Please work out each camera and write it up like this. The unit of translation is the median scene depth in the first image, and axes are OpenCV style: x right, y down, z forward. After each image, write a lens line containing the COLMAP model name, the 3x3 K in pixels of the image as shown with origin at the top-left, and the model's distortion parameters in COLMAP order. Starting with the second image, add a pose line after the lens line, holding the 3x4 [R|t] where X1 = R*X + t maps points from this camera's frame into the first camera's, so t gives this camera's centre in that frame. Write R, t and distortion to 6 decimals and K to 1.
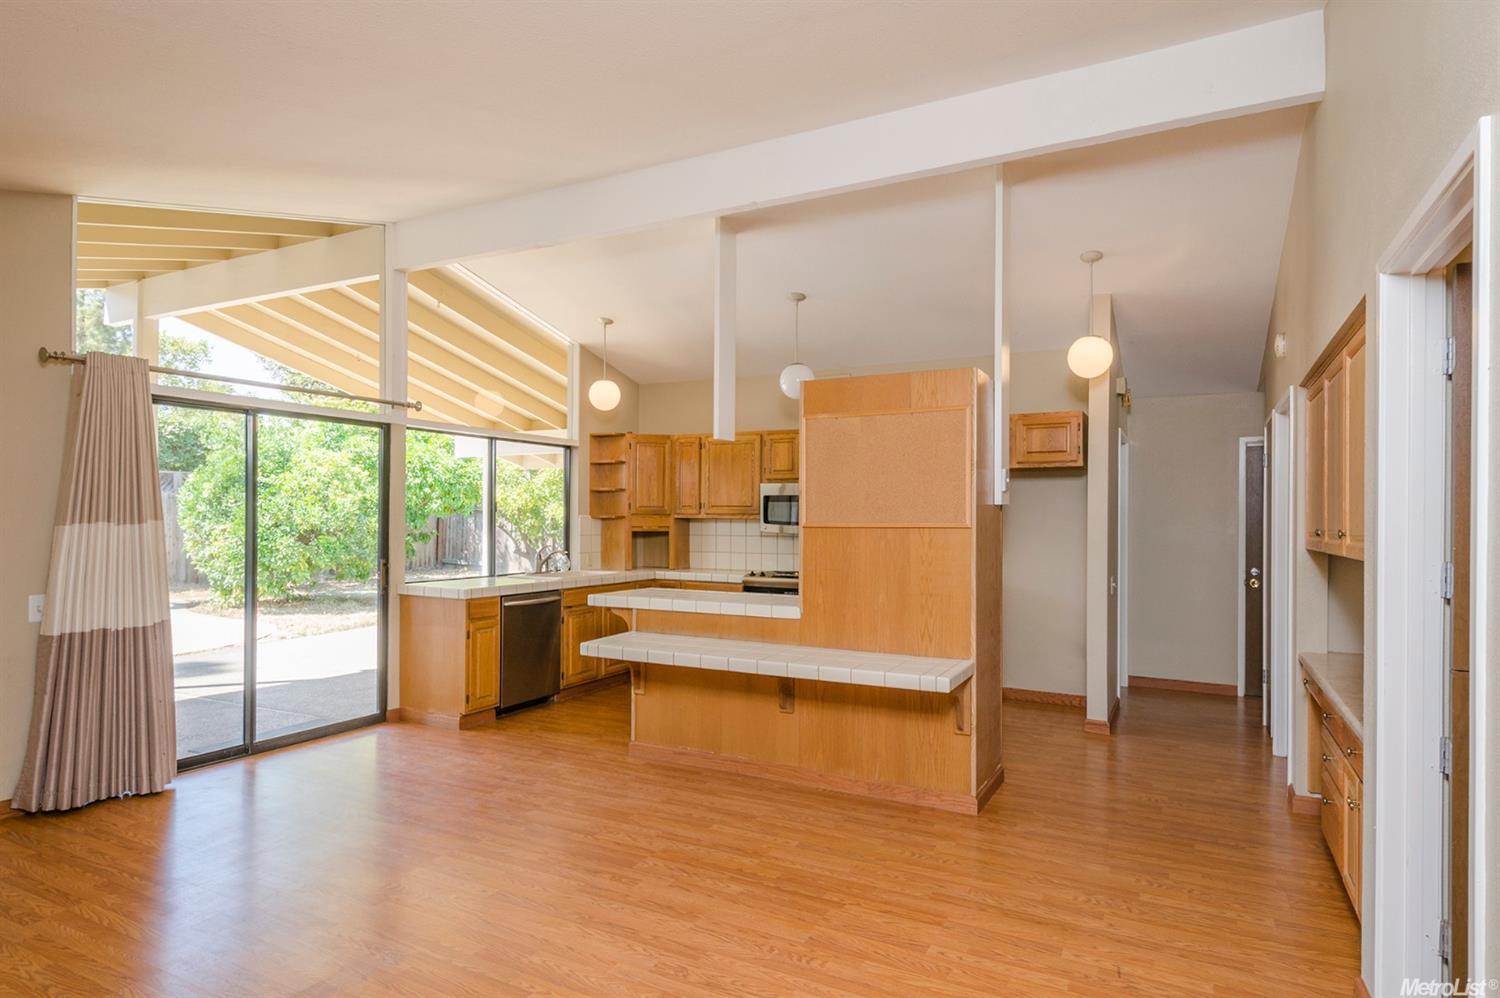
lens RADIAL K [[840.0, 0, 745.0], [0, 840.0, 498.6], [0, 0, 1]] dist [0.004658, -0.000329]
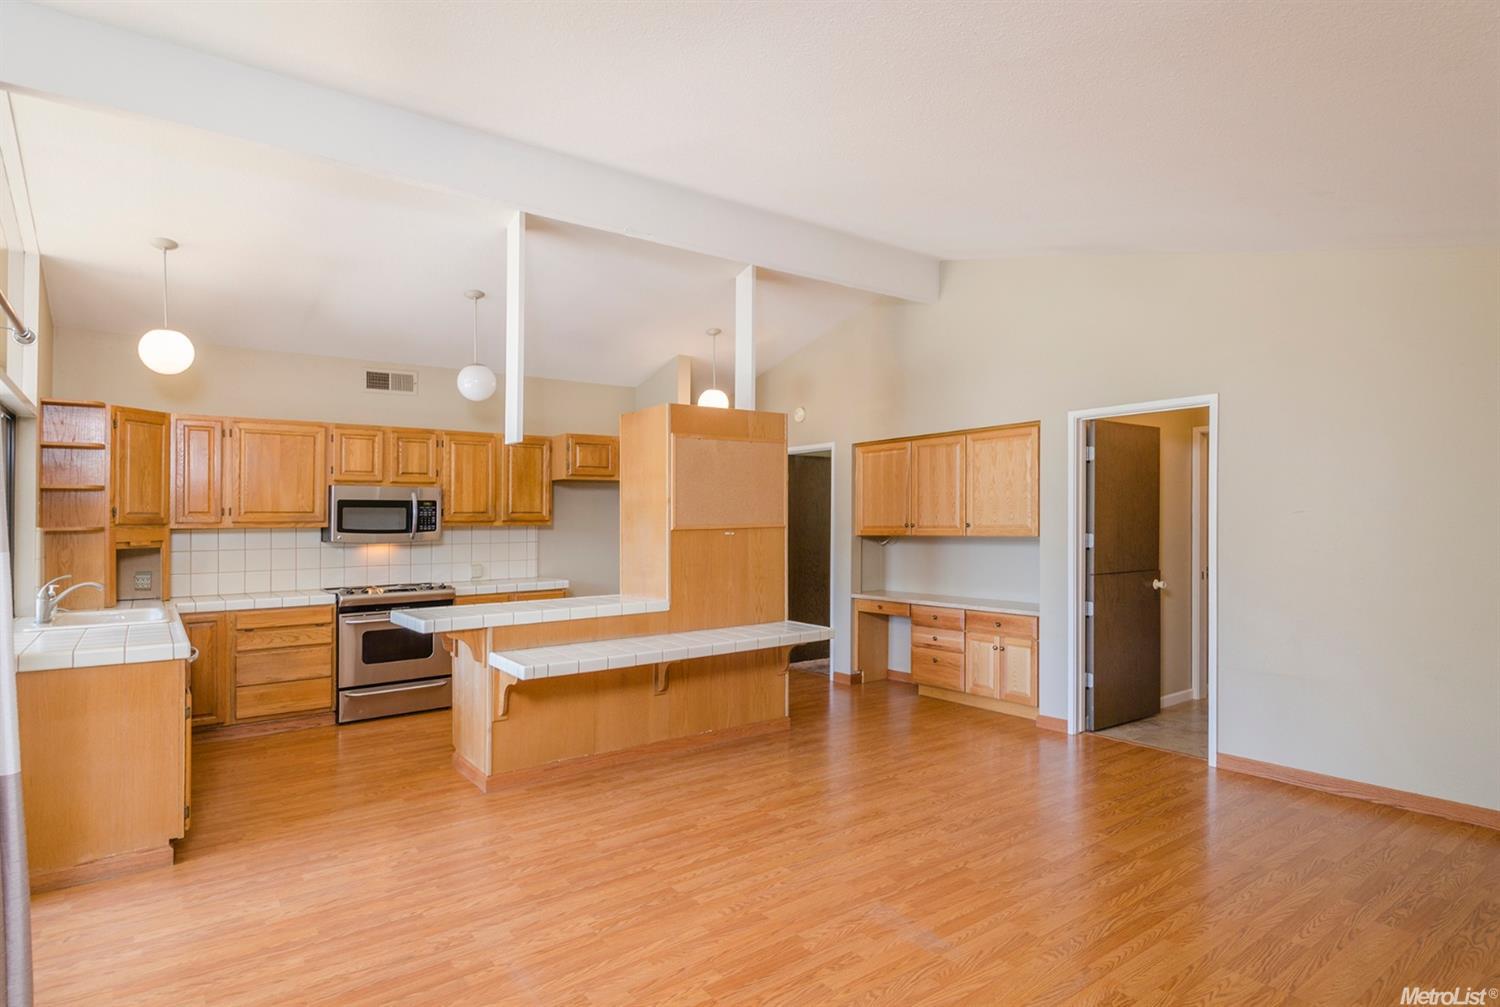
lens RADIAL K [[840.0, 0, 744.3], [0, 840.0, 511.1], [0, 0, 1]] dist [0.004658, -0.000329]
pose [[0.402311, 0.002508, 0.915500, -0.948289], [-0.007581, 0.999971, 0.000591, 0.006344], [-0.915472, -0.007178, 0.402318, 0.448101]]
